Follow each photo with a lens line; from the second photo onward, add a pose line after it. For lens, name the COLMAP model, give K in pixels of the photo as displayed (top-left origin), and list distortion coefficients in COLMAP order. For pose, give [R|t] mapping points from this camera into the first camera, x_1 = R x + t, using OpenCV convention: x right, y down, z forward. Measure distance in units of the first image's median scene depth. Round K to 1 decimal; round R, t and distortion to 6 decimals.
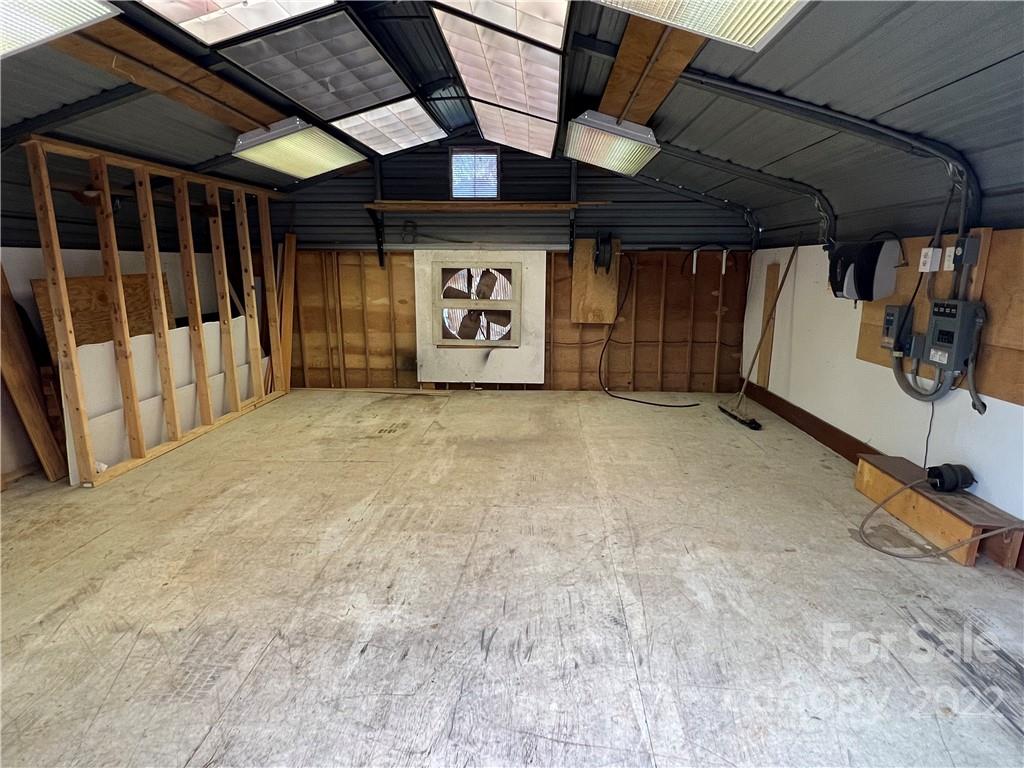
lens RADIAL K [[567.2, 0, 511.2], [0, 567.2, 383.4], [0, 0, 1]] dist [0.001793, 0.000063]
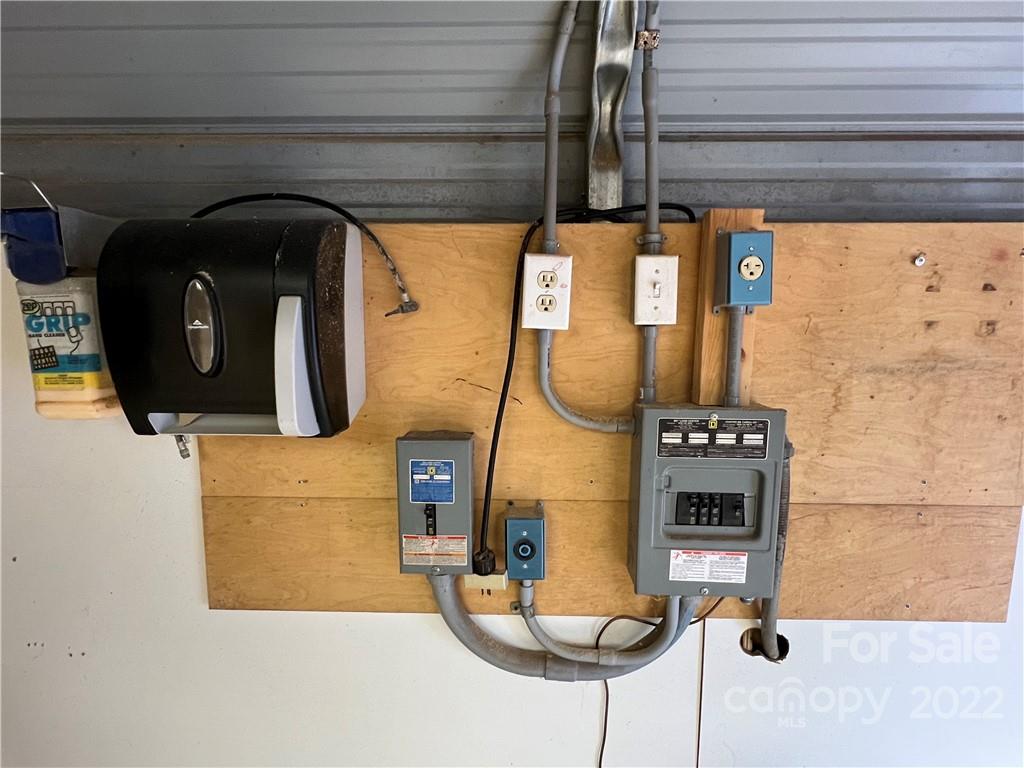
lens RADIAL K [[541.9, 0, 511.4], [0, 541.9, 387.3], [0, 0, 1]] dist [-0.007320, -0.000177]
pose [[-0.033058, -0.118178, 0.992442, 0.413941], [0.198074, 0.972514, 0.122403, -0.206948], [-0.979629, 0.200623, -0.008741, 1.033523]]
